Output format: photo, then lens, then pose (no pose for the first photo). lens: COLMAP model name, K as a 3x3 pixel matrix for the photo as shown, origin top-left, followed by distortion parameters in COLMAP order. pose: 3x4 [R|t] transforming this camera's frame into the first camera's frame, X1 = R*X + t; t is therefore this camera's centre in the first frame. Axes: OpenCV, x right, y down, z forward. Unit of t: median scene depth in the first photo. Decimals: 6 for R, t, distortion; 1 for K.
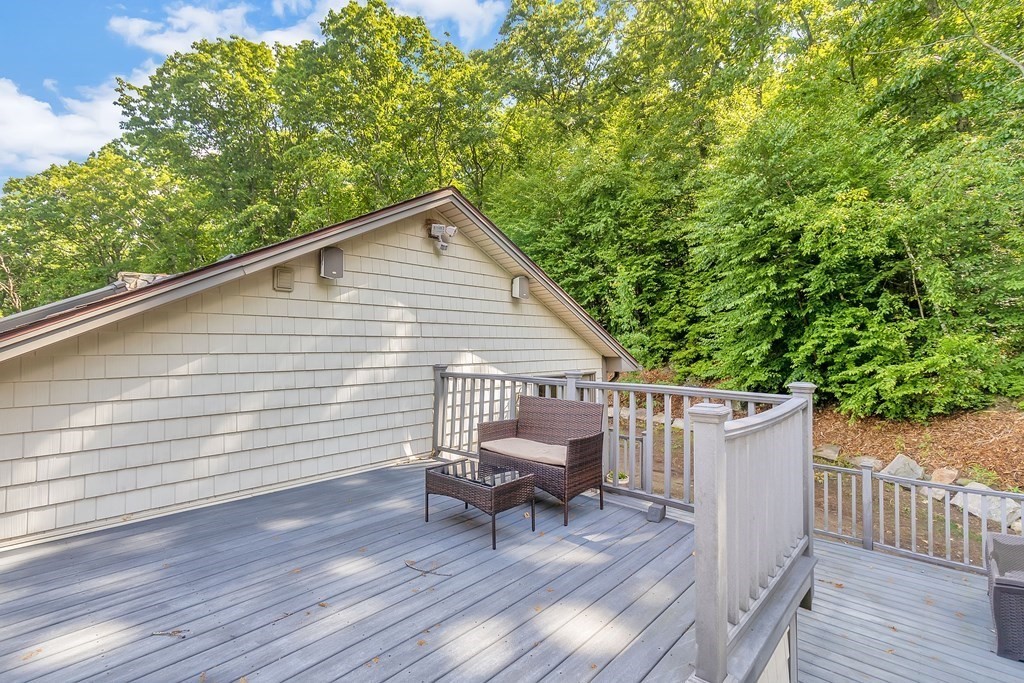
lens RADIAL K [[483.4, 0, 517.9], [0, 483.4, 332.9], [0, 0, 1]] dist [0.006922, 0.001004]
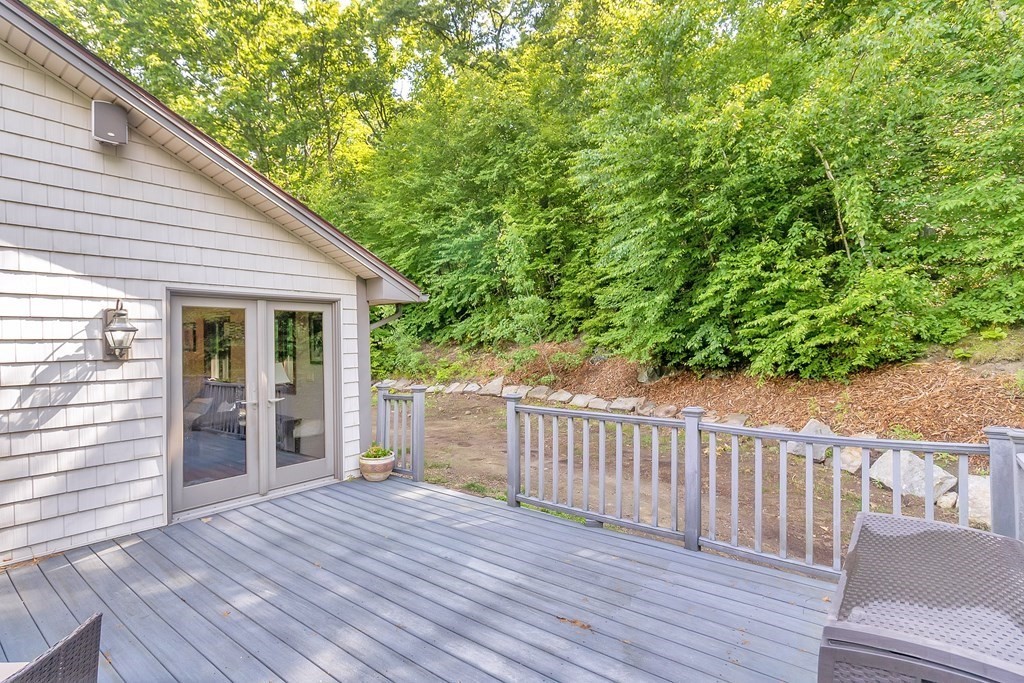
lens RADIAL K [[493.4, 0, 512.0], [0, 493.4, 341.5], [0, 0, 1]] dist [0.004384, 0.000205]
pose [[0.998329, -0.023734, 0.052694, 0.239175], [0.022569, 0.999490, 0.022610, 0.086687], [-0.053204, -0.021383, 0.998355, 0.208496]]
